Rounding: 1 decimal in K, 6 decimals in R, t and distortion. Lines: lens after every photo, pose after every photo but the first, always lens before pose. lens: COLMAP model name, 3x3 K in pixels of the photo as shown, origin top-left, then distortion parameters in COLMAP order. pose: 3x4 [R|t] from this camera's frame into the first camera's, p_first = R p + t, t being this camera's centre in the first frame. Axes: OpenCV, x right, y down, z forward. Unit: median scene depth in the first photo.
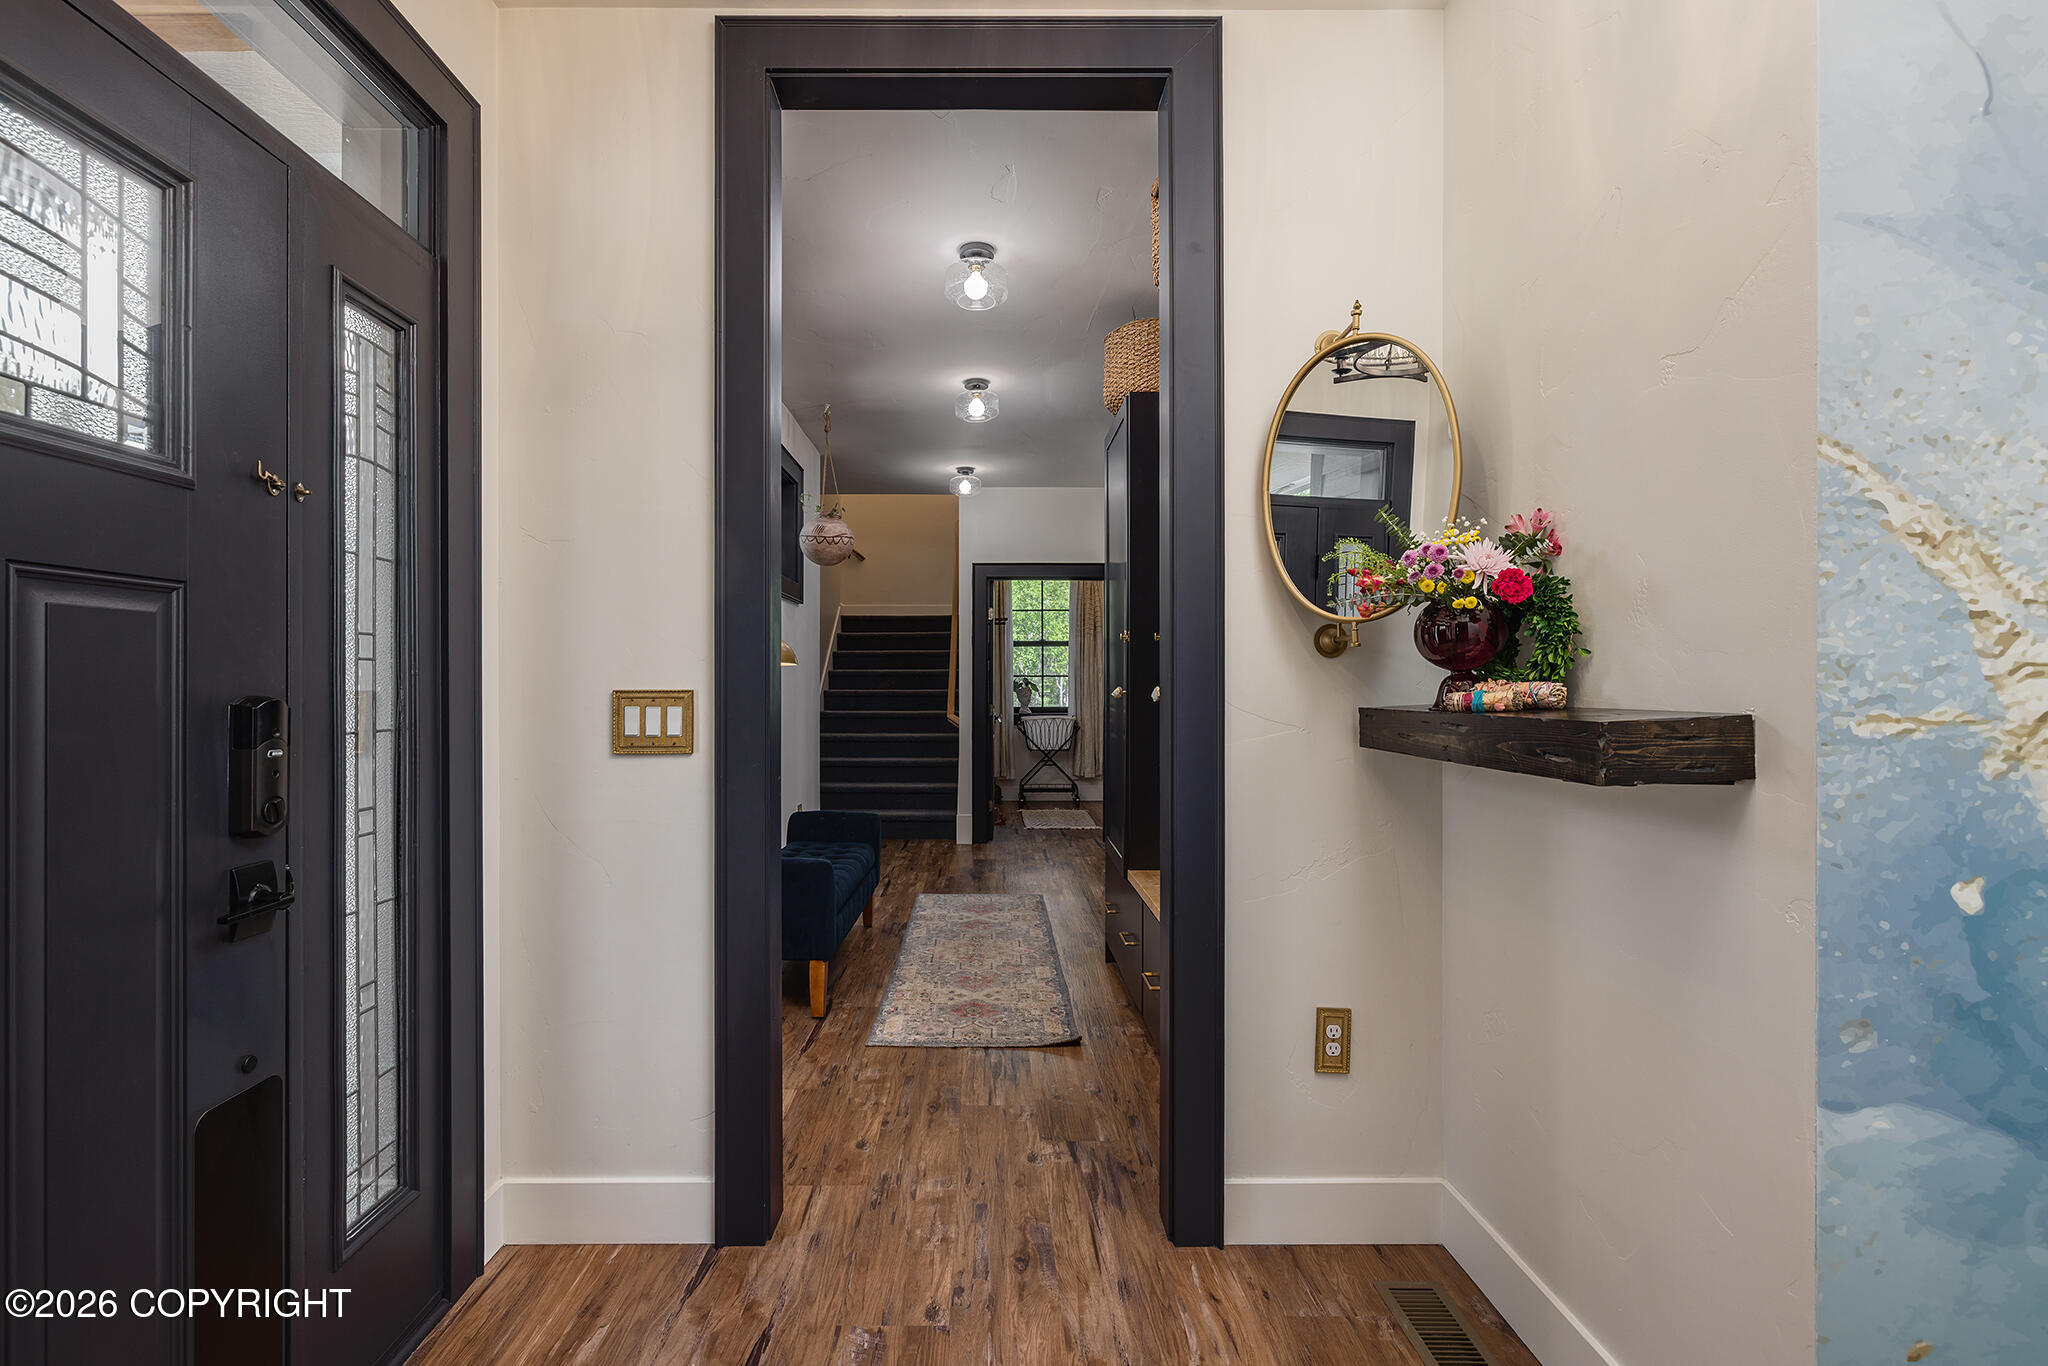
lens RADIAL K [[888.8, 0, 1020.3], [0, 888.8, 685.8], [0, 0, 1]] dist [0.000237, 0.000034]
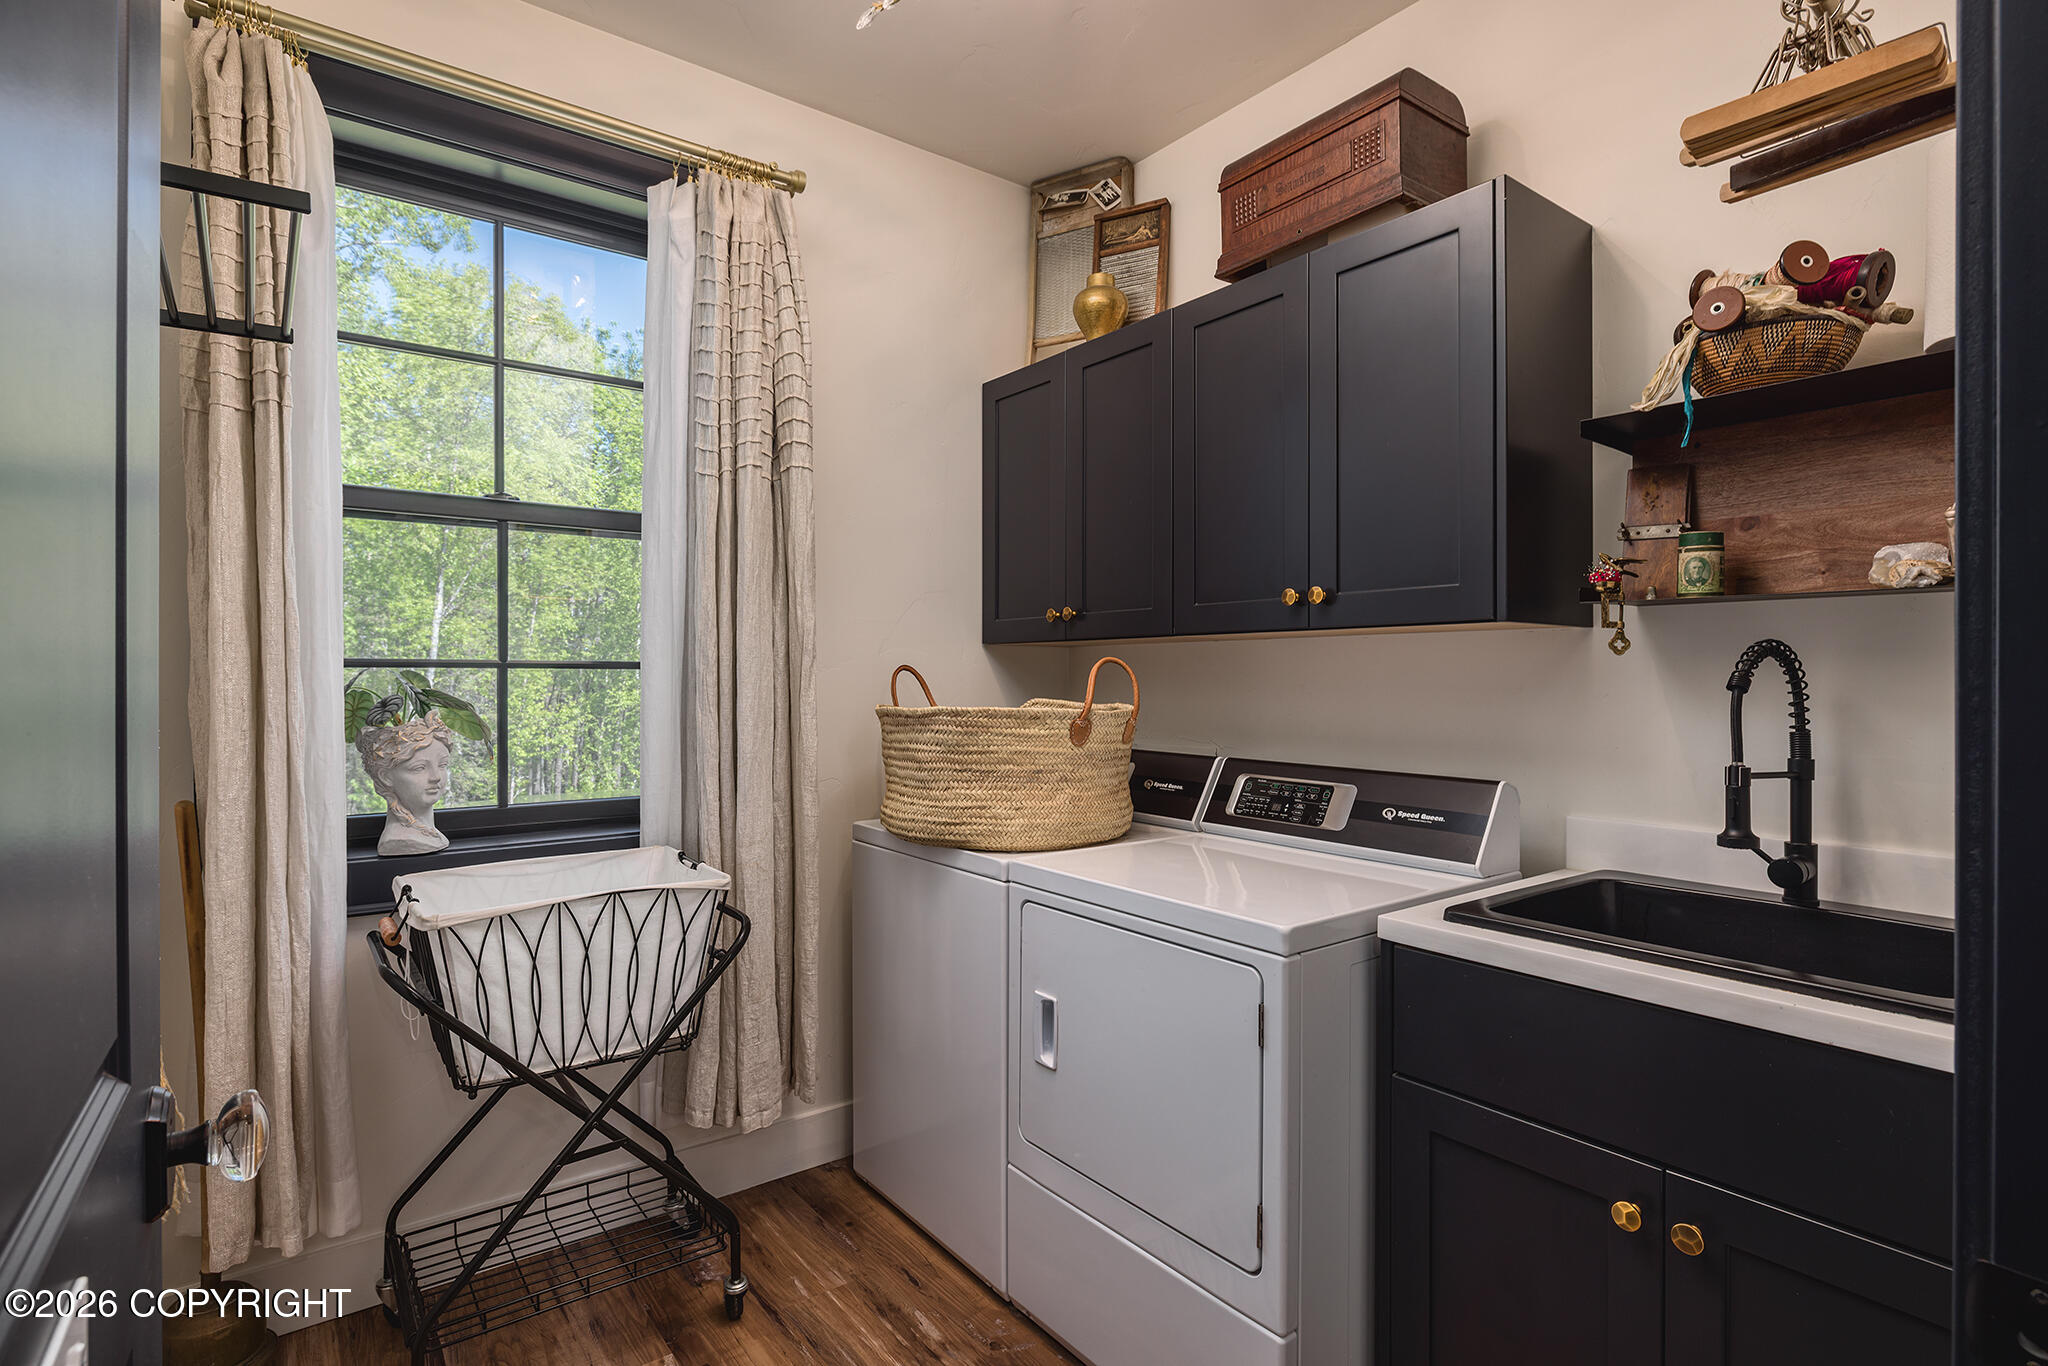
lens RADIAL K [[1002.9, 0, 1025.9], [0, 1002.9, 685.1], [0, 0, 1]] dist [0.000154, 0.000012]
pose [[0.817722, -0.001219, 0.575612, -0.012336], [-0.000296, 0.999997, 0.002538, -0.008053], [-0.575614, -0.002245, 0.817719, 0.735567]]
